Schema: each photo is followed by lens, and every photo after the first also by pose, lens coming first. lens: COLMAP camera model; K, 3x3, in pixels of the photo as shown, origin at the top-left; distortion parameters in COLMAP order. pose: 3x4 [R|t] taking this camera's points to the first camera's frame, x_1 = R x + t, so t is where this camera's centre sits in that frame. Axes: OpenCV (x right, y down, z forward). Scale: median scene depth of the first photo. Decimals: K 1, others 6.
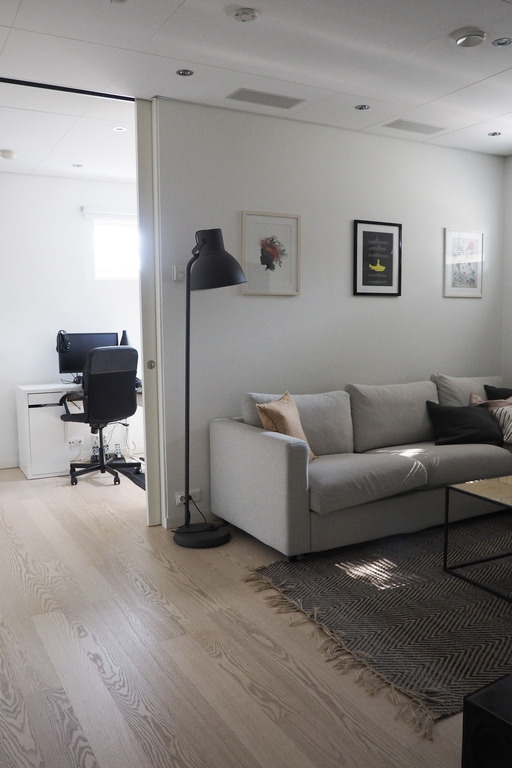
lens RADIAL K [[685.4, 0, 256.0], [0, 685.4, 384.0], [0, 0, 1]] dist [-0.071726, 0.005917]
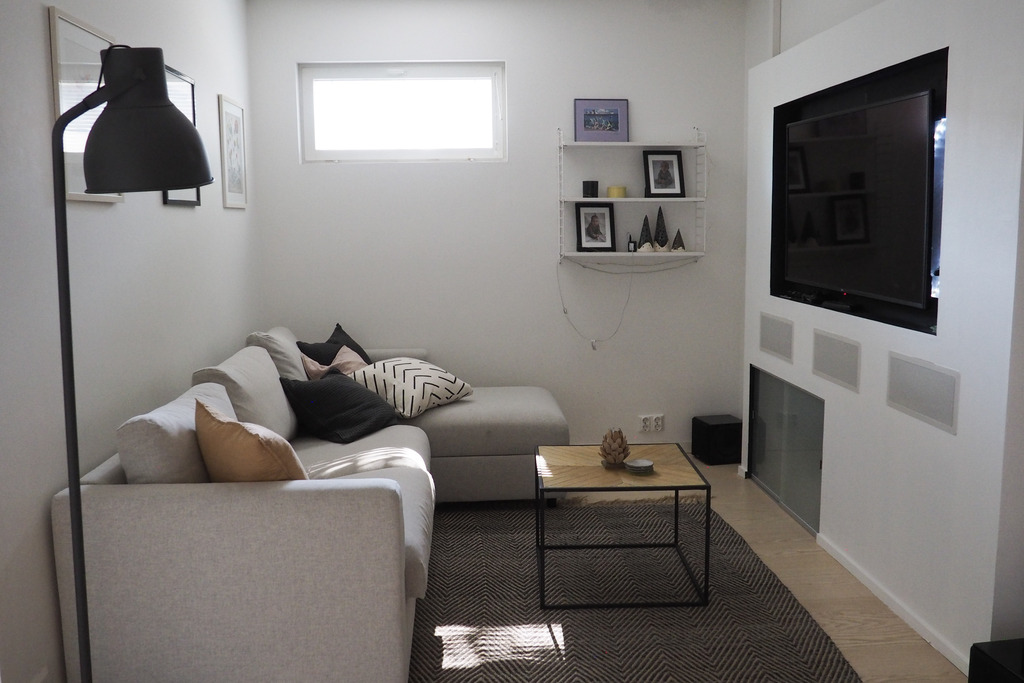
lens RADIAL K [[913.8, 0, 512.0], [0, 913.8, 341.5], [0, 0, 1]] dist [-0.071726, 0.005917]
pose [[0.455791, -0.121795, 0.881715, -0.362012], [0.104270, 0.991079, 0.083001, -0.051902], [-0.883958, 0.054105, 0.464424, 0.420510]]
